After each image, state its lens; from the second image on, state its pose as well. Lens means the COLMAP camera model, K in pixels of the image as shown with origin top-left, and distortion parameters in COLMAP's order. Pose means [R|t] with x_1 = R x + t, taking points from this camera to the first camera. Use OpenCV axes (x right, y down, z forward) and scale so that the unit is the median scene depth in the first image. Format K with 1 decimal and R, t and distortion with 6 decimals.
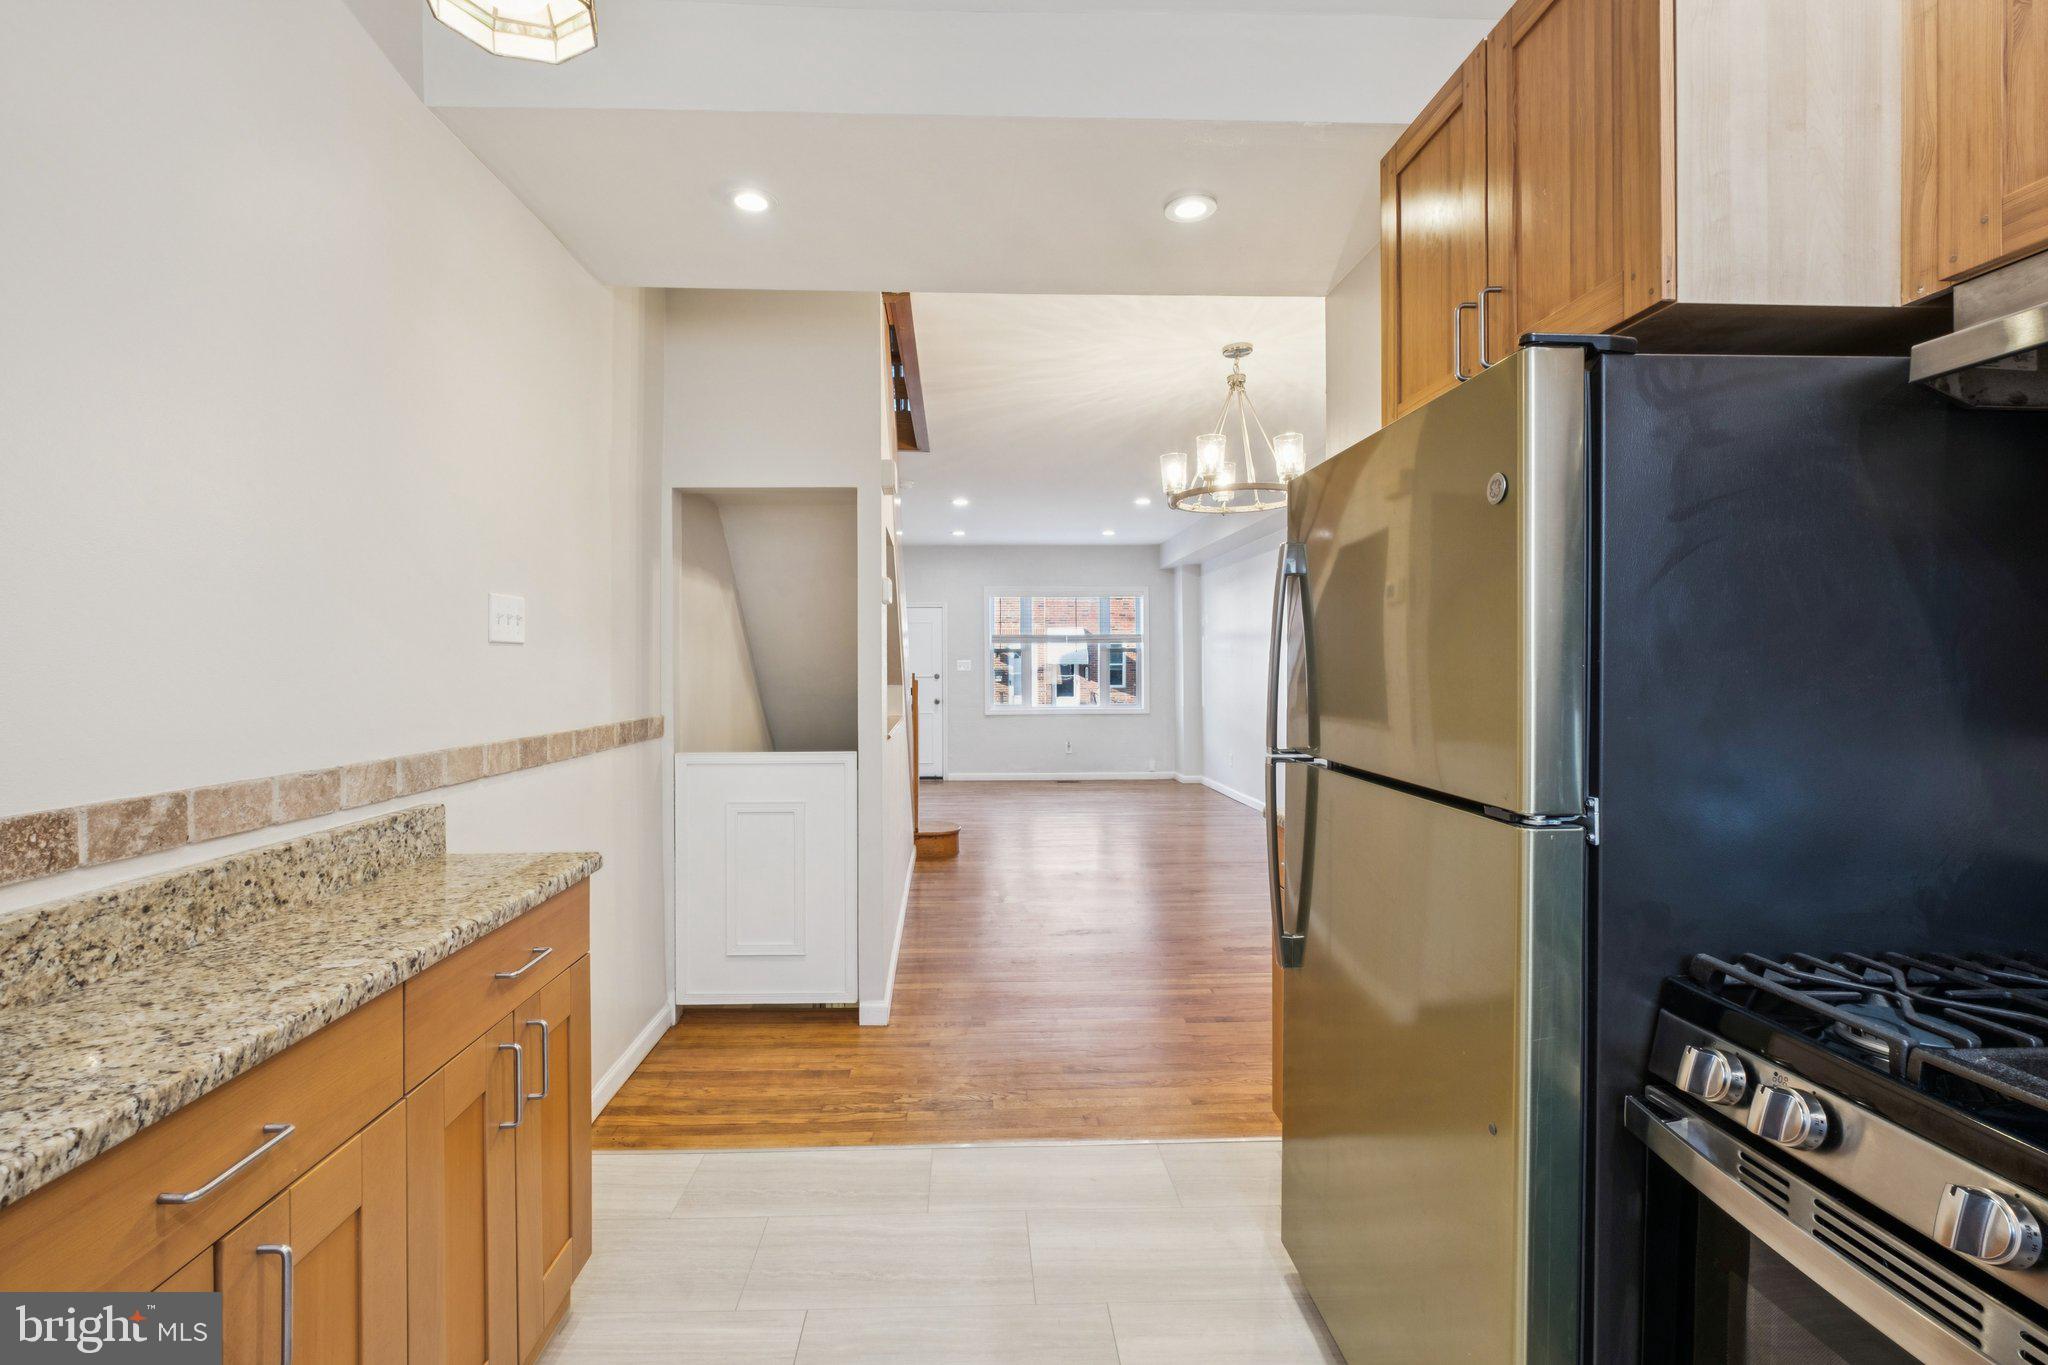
lens RADIAL K [[904.9, 0, 993.3], [0, 904.9, 676.7], [0, 0, 1]] dist [-0.000469, -0.000159]
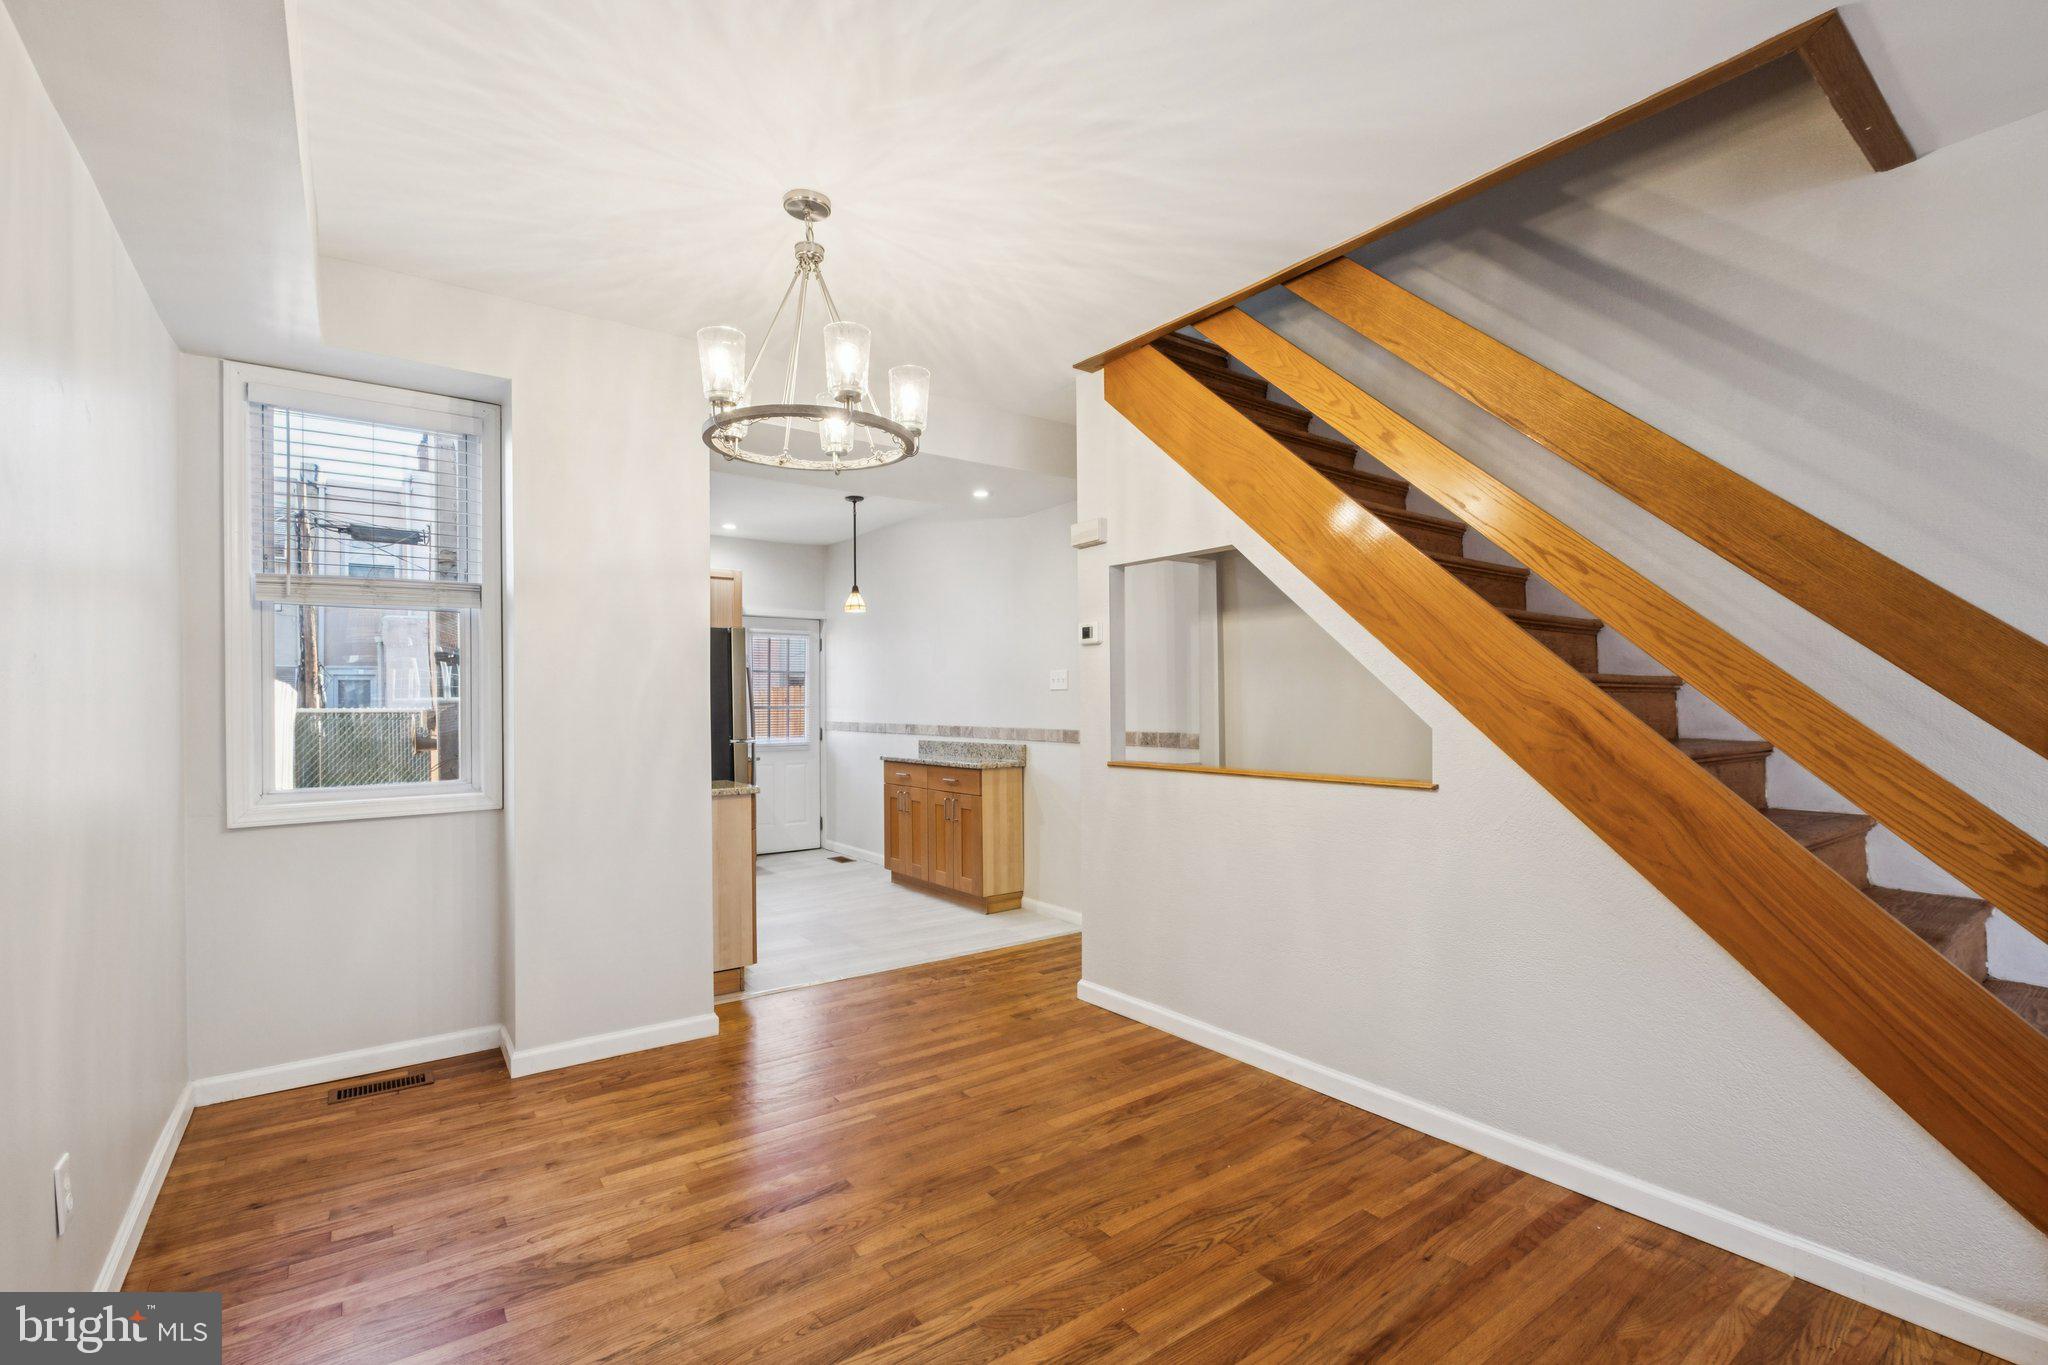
lens RADIAL K [[900.2, 0, 1012.7], [0, 900.2, 701.5], [0, 0, 1]] dist [-0.000196, -0.000032]
pose [[-0.831148, 0.012036, -0.555921, 1.401815], [0.007518, 0.999918, 0.010408, -0.049661], [0.556000, 0.004471, -0.831170, 4.443958]]
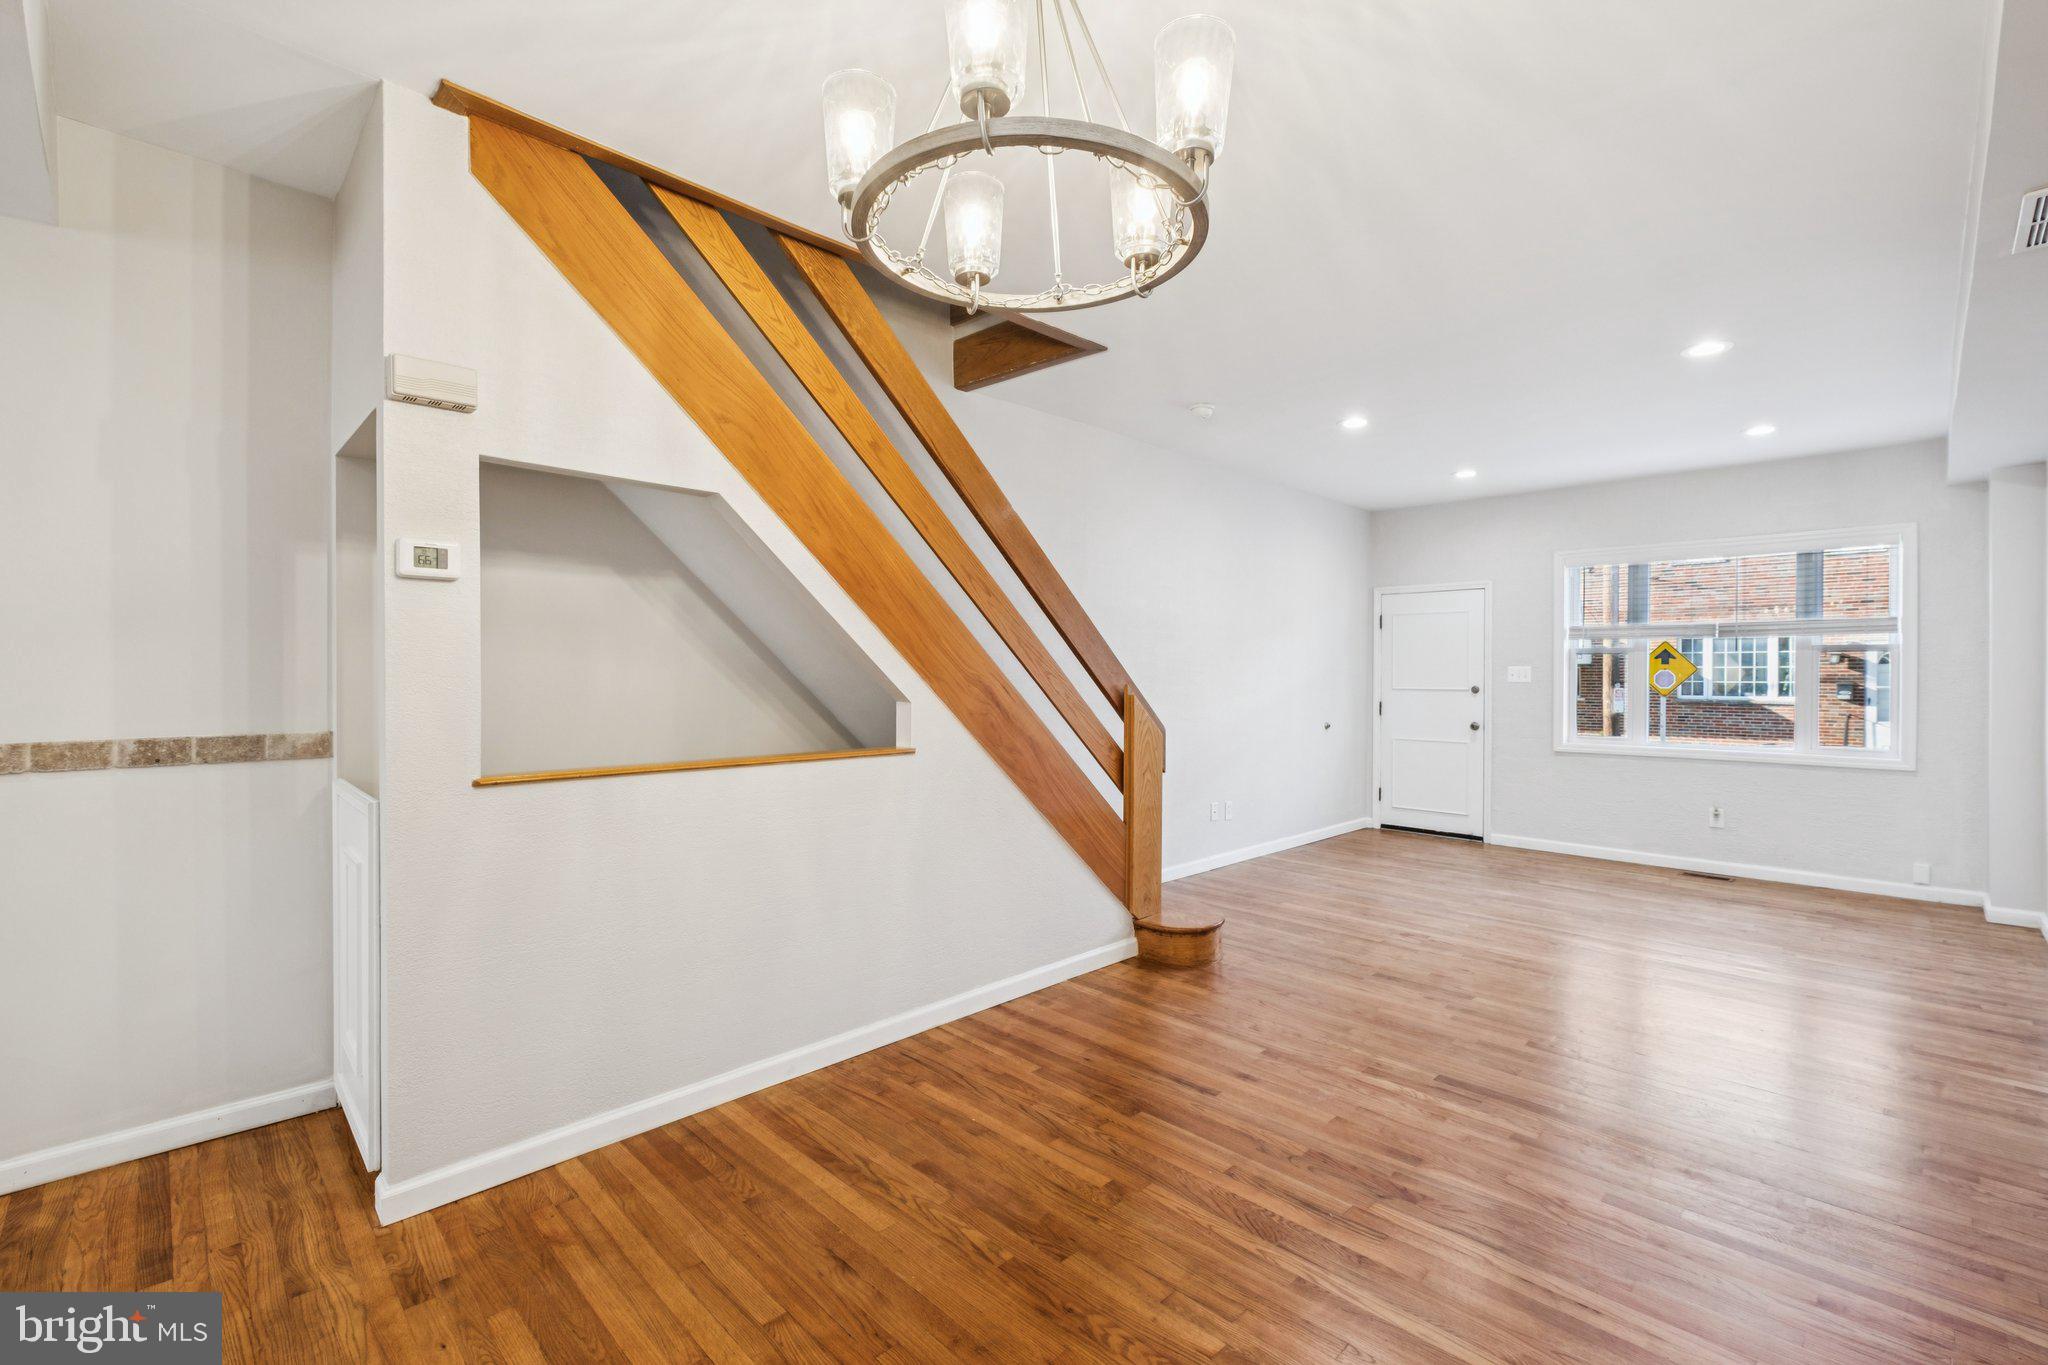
lens RADIAL K [[898.2, 0, 1012.4], [0, 898.2, 684.5], [0, 0, 1]] dist [-0.004722, -0.000551]
pose [[0.668790, 0.015384, -0.743292, 1.500971], [-0.014034, 0.999869, 0.008067, -0.035891], [0.743319, 0.005036, 0.668918, 2.064657]]
